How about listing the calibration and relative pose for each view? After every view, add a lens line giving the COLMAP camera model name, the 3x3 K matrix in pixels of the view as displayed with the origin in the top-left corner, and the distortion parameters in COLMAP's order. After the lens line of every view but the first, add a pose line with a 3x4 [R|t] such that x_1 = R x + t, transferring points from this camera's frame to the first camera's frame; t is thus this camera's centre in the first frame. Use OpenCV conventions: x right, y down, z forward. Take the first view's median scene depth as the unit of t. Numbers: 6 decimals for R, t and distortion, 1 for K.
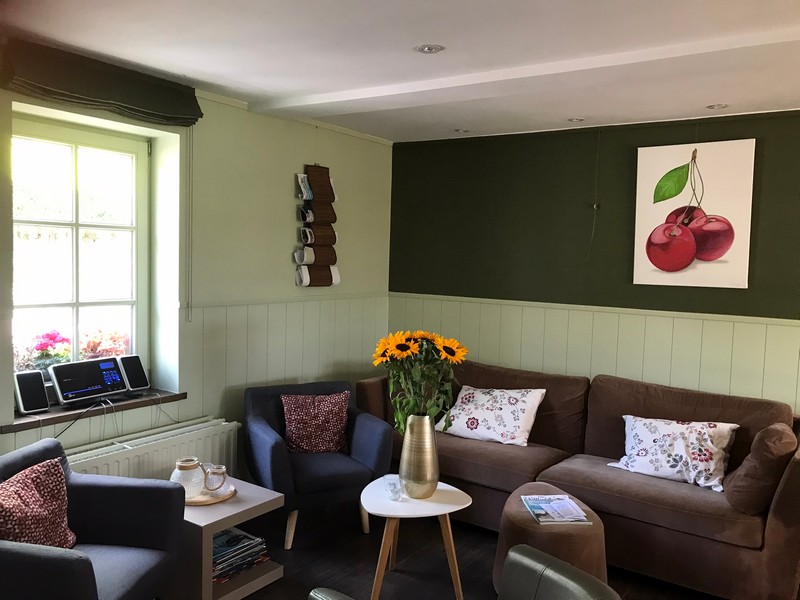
lens RADIAL K [[670.9, 0, 402.7], [0, 670.9, 296.6], [0, 0, 1]] dist [0.075113, -0.043233]
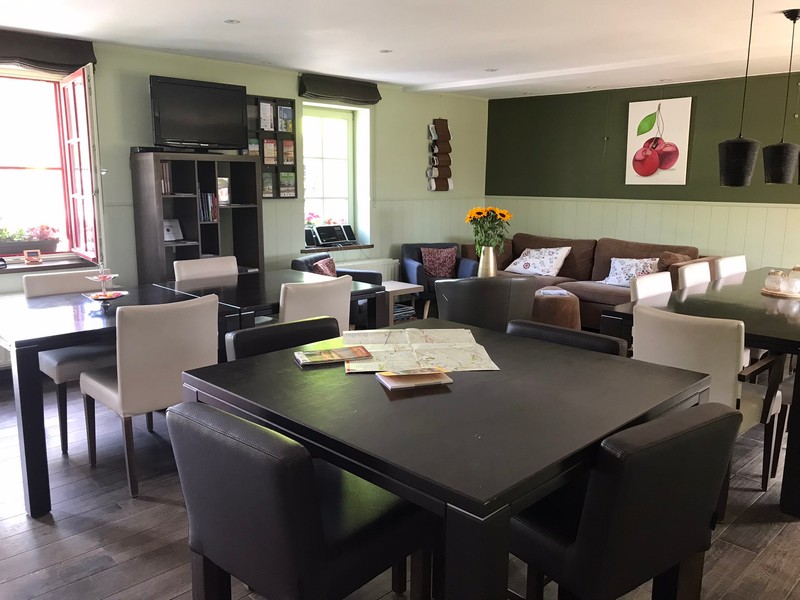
lens RADIAL K [[670.9, 0, 384.9], [0, 670.9, 287.7], [0, 0, 1]] dist [0.075113, -0.043233]
pose [[0.977485, 0.015540, -0.210430, 0.118655], [0.004756, 0.995408, 0.095603, 0.078320], [0.210950, -0.094452, 0.972923, -0.857398]]
